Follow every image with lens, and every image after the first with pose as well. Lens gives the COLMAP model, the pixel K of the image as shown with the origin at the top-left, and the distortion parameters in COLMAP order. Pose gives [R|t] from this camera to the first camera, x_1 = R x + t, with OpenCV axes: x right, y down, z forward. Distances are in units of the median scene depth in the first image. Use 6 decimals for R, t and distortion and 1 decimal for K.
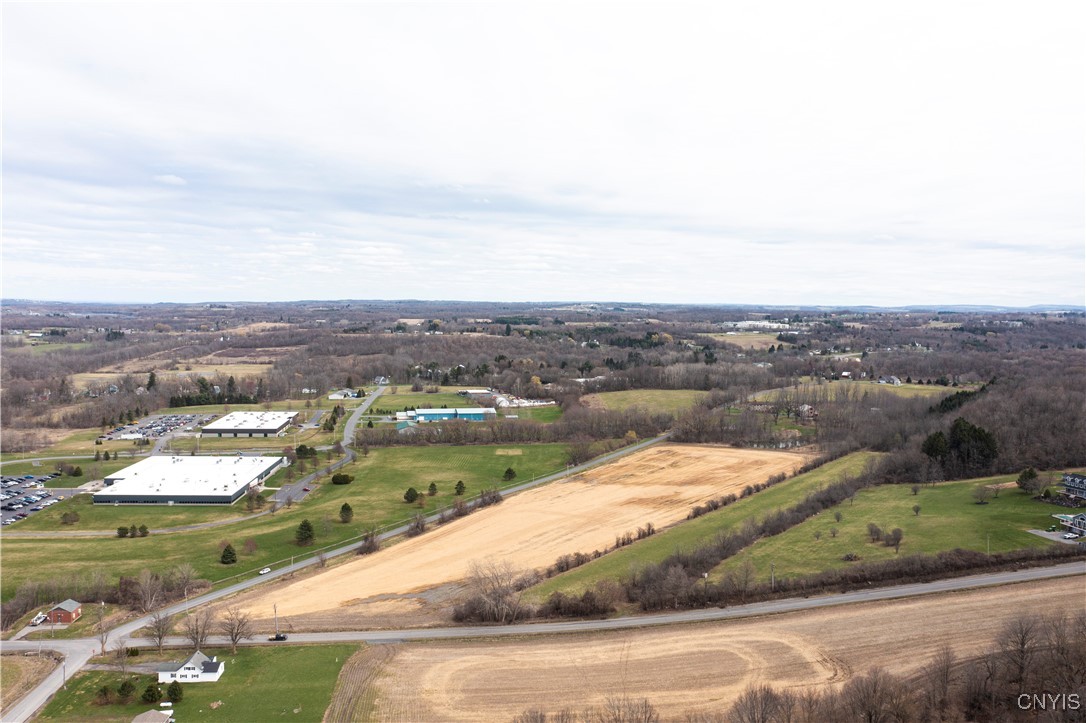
lens RADIAL K [[849.7, 0, 543.0], [0, 849.7, 361.5], [0, 0, 1]] dist [0.001174, -0.001057]
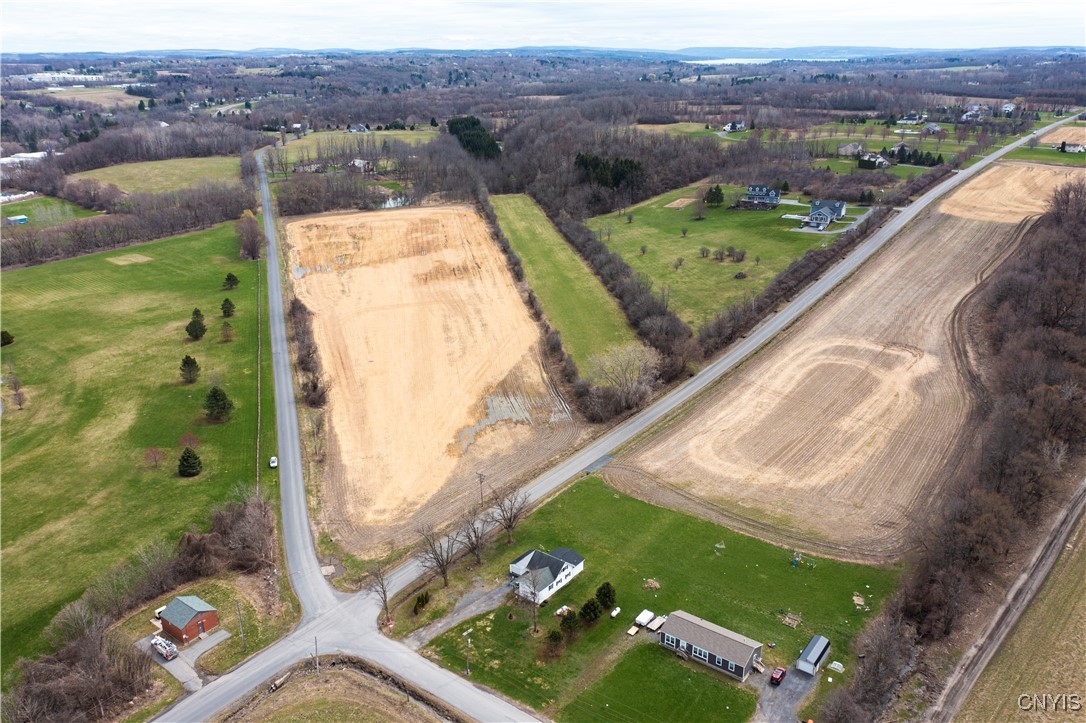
lens RADIAL K [[849.7, 0, 543.0], [0, 849.7, 361.5], [0, 0, 1]] dist [0.001174, -0.001057]
pose [[0.673140, -0.266943, 0.689655, -0.810725], [0.062238, 0.949718, 0.306858, -0.043164], [-0.736892, -0.163635, 0.655907, 0.492965]]
